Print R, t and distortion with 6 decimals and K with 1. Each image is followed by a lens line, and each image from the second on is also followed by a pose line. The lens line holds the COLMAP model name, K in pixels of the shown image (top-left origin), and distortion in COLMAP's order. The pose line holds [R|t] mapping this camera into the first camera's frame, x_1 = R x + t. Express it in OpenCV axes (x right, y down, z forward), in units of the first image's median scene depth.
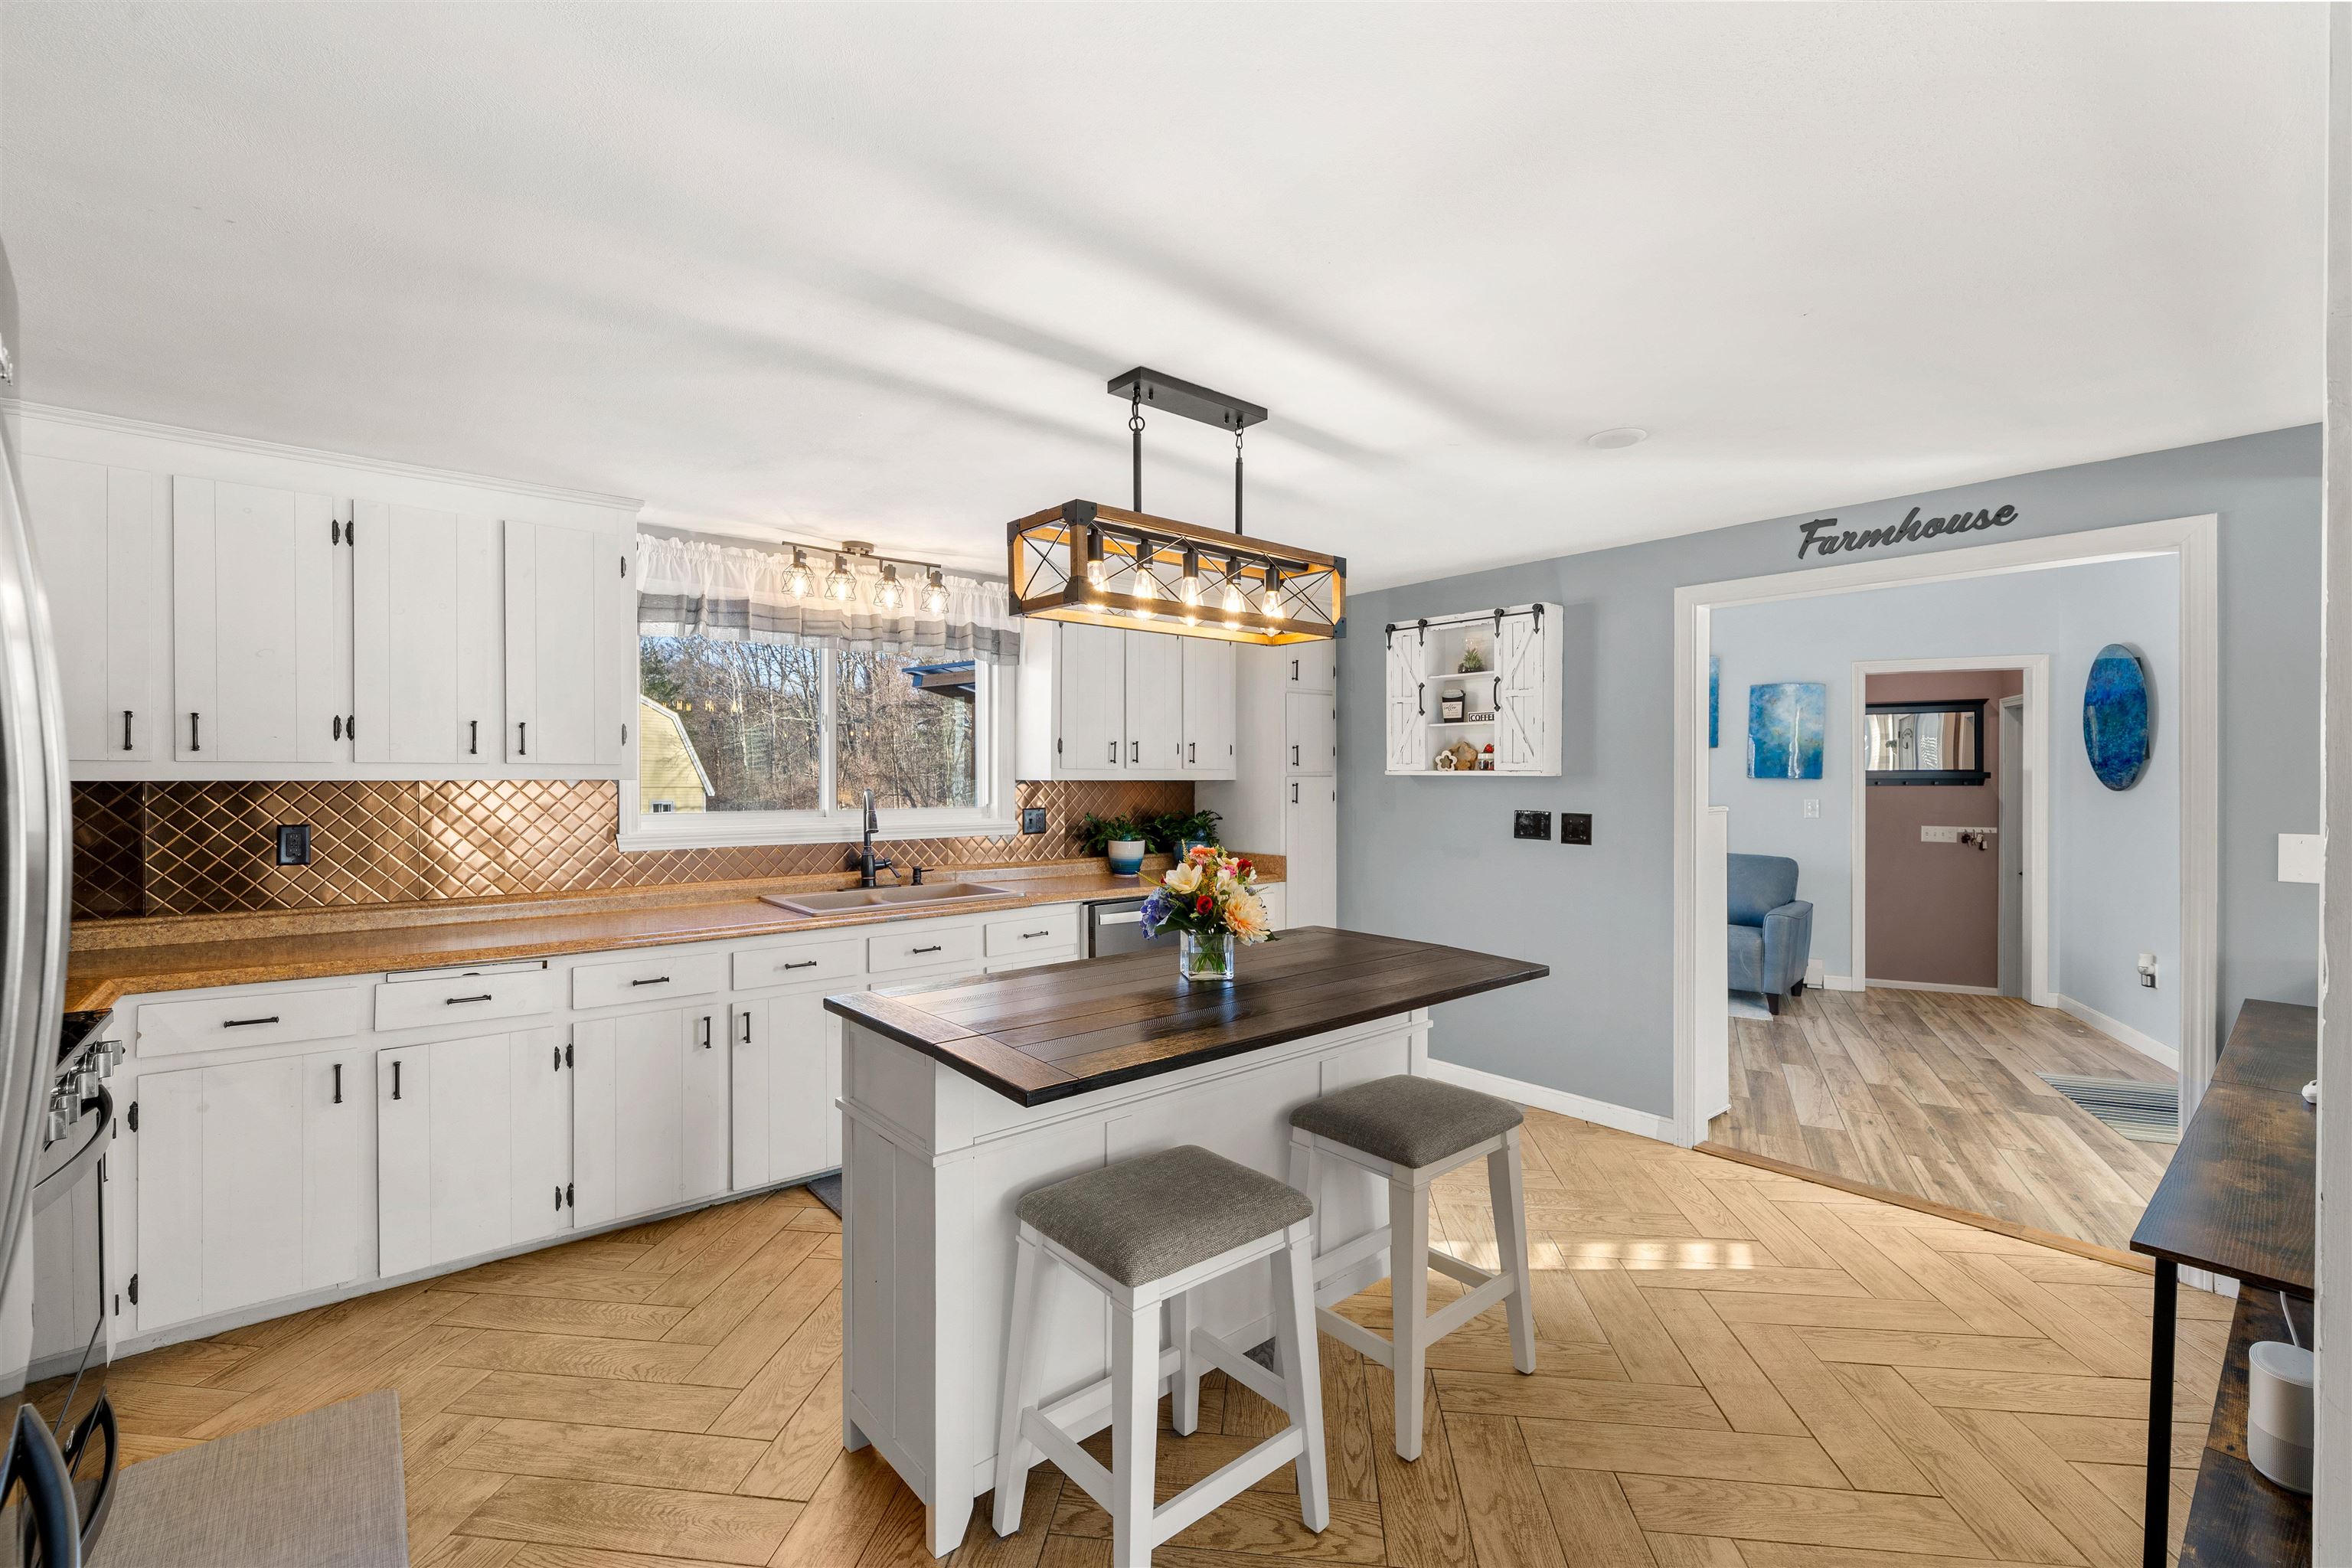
lens RADIAL K [[977.1, 0, 1164.9], [0, 977.1, 786.4], [0, 0, 1]] dist [-0.001717, -0.000311]
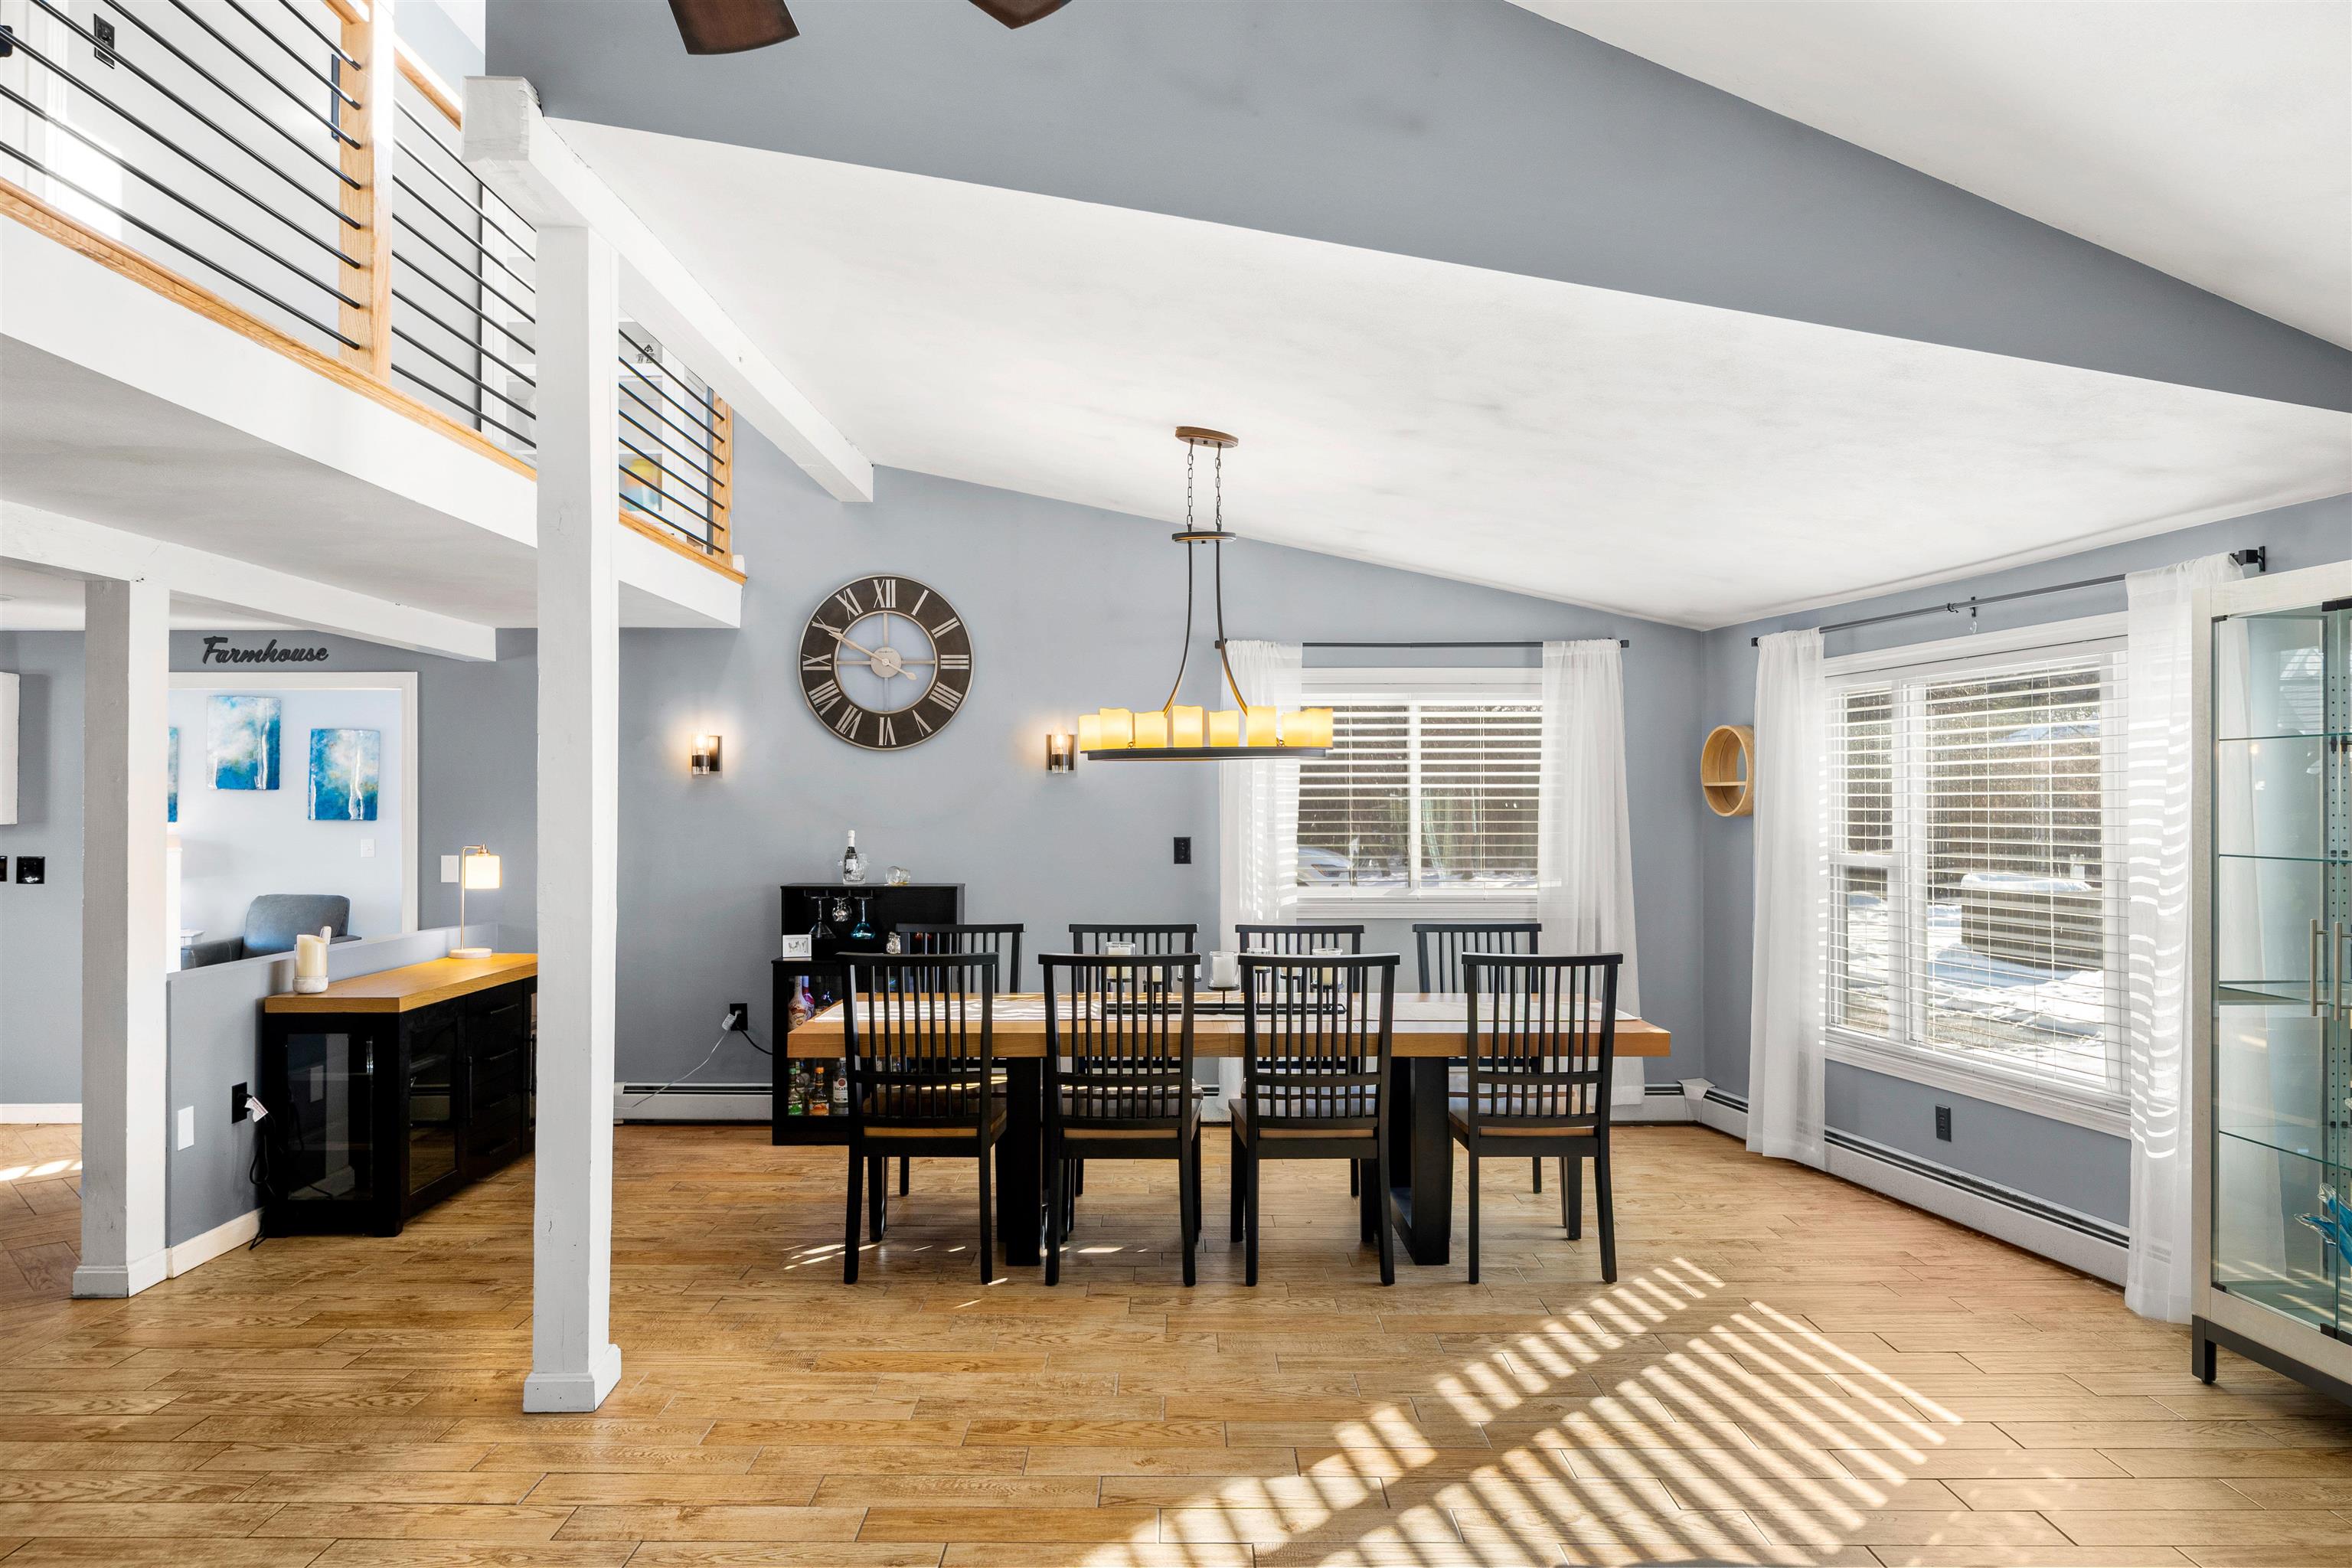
lens RADIAL K [[1555.7, 0, 1167.4], [0, 1555.7, 780.4], [0, 0, 1]] dist [0.004316, 0.004485]
pose [[0.640847, 0.011887, 0.767577, -0.145480], [0.009391, 0.999684, -0.023322, -0.006852], [-0.767612, 0.022154, 0.640532, -1.353329]]
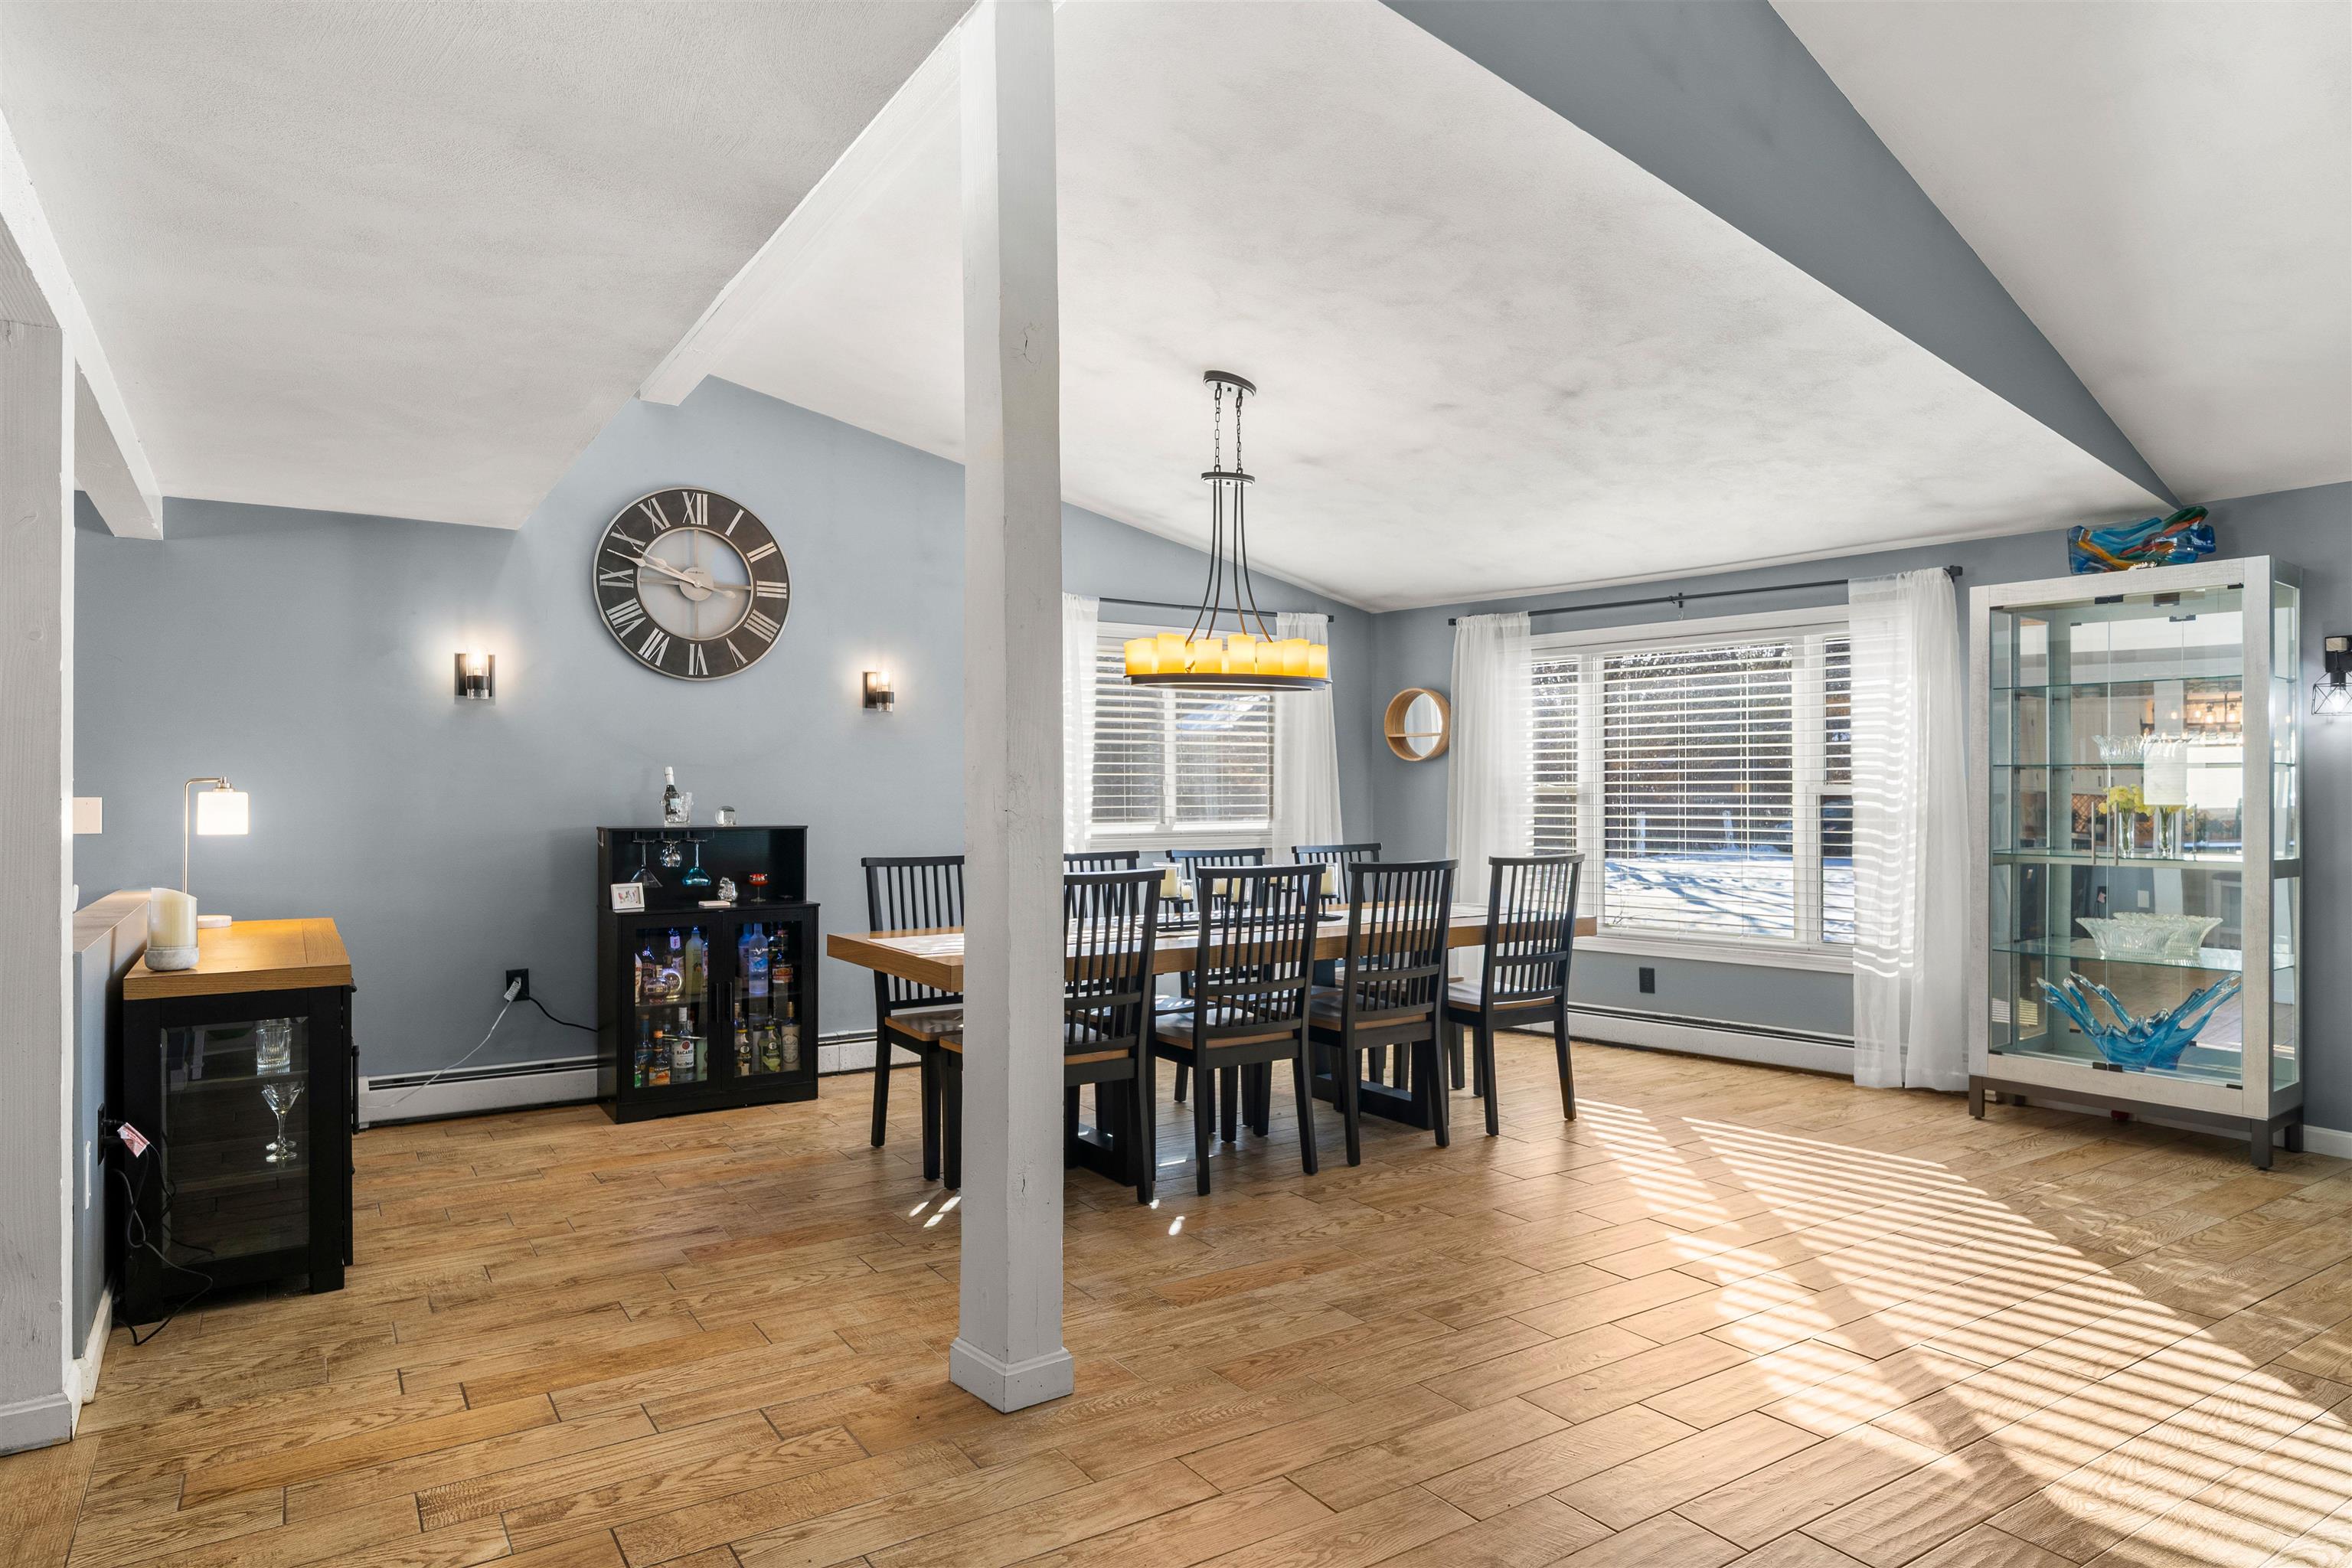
lens RADIAL K [[1356.8, 0, 1166.7], [0, 1356.8, 769.1], [0, 0, 1]] dist [0.014610, -0.001210]
pose [[0.121455, 0.016681, 0.992457, -0.367326], [0.013310, 0.999742, -0.018432, 0.047834], [-0.992508, 0.015449, 0.121202, -0.499366]]
